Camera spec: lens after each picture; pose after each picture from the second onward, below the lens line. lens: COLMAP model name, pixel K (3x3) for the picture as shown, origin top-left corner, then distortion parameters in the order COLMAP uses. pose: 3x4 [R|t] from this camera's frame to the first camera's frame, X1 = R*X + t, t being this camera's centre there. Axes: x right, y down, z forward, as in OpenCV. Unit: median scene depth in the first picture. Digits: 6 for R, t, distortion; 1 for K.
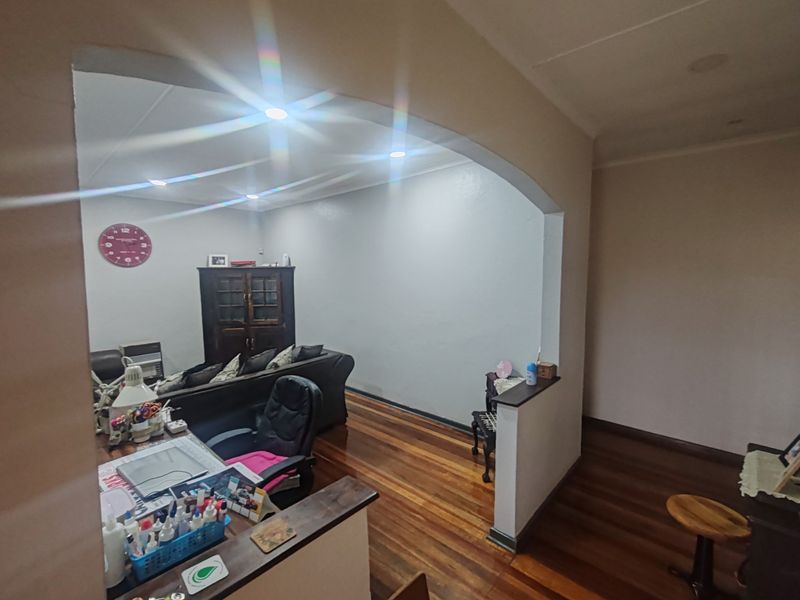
lens RADIAL K [[362.5, 0, 400.0], [0, 362.5, 300.0], [0, 0, 1]] dist [0.001467, -0.000090]
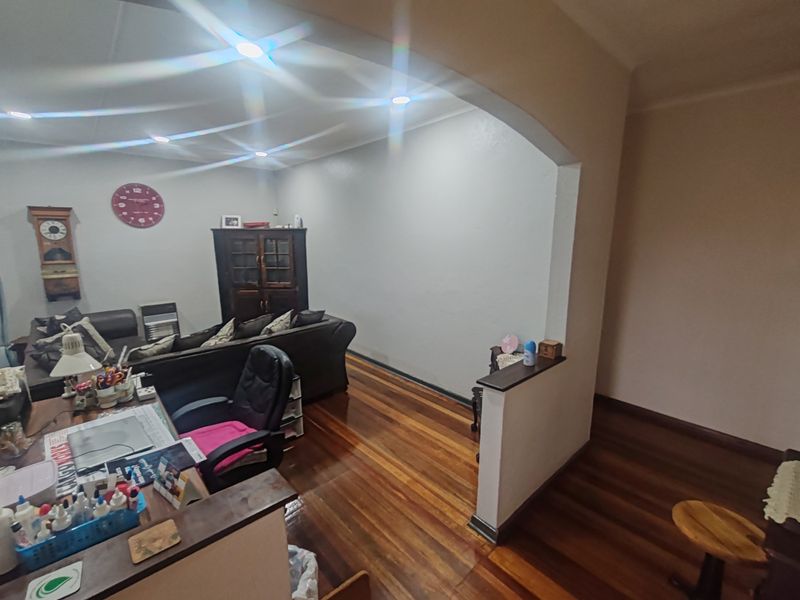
lens RADIAL K [[361.4, 0, 400.0], [0, 361.4, 300.0], [0, 0, 1]] dist [-0.001168, 0.000706]
pose [[0.995006, 0.025707, -0.096449, 0.116060], [-0.015851, 0.994699, 0.101596, -0.007556], [0.098549, -0.099560, 0.990139, 0.100694]]
